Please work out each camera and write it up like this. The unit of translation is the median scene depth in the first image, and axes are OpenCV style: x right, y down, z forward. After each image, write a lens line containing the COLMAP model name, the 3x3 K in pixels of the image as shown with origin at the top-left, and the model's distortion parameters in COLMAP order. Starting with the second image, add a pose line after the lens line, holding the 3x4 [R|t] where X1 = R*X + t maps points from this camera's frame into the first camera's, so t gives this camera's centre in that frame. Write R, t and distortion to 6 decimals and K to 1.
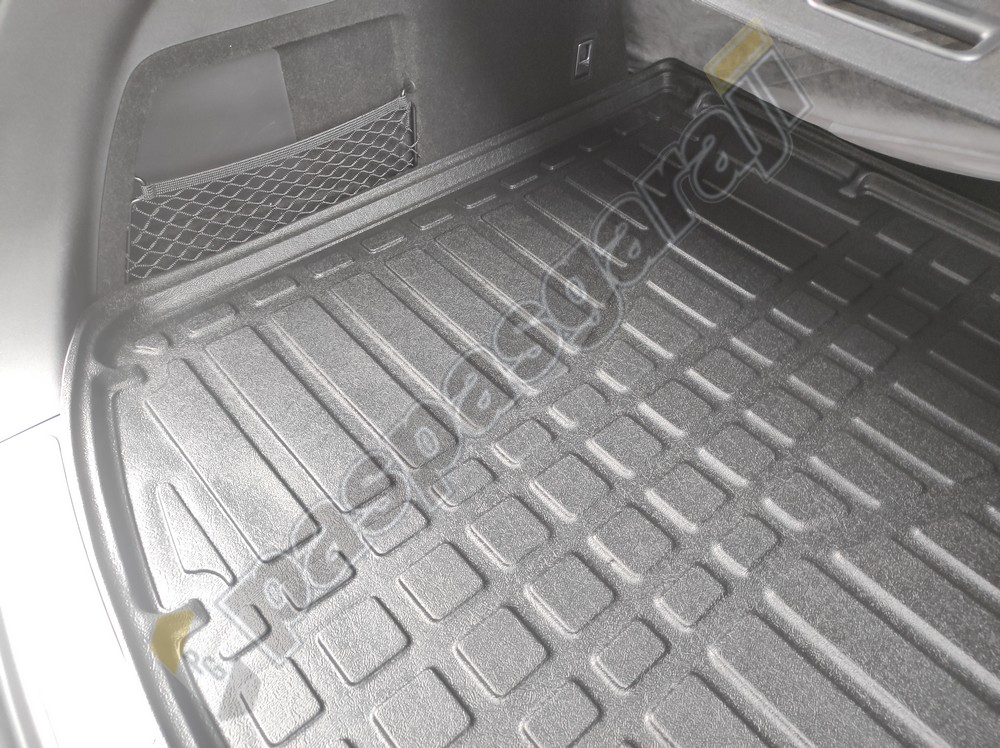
lens RADIAL K [[727.4, 0, 499.0], [0, 727.4, 371.2], [0, 0, 1]] dist [0.010484, -0.001743]
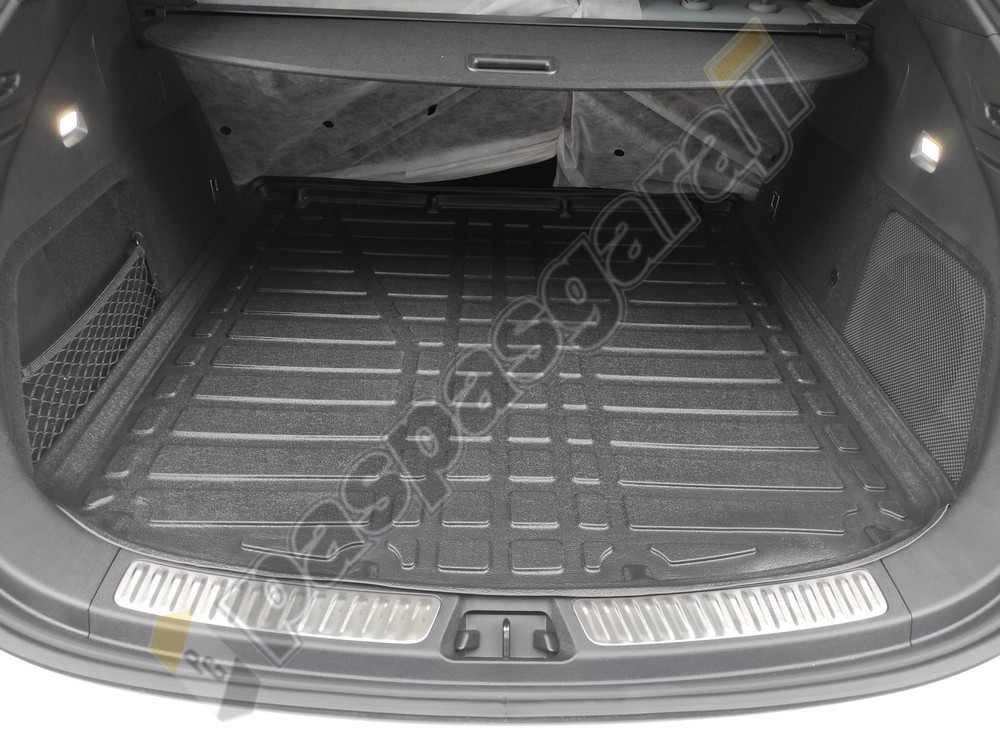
lens RADIAL K [[728.6, 0, 500.0], [0, 728.6, 374.0], [0, 0, 1]] dist [0.007623, 0.000280]
pose [[0.650151, -0.440013, 0.619429, -0.545552], [0.546707, 0.837066, 0.020790, 0.086266], [-0.527651, 0.325130, 0.784777, -0.156212]]
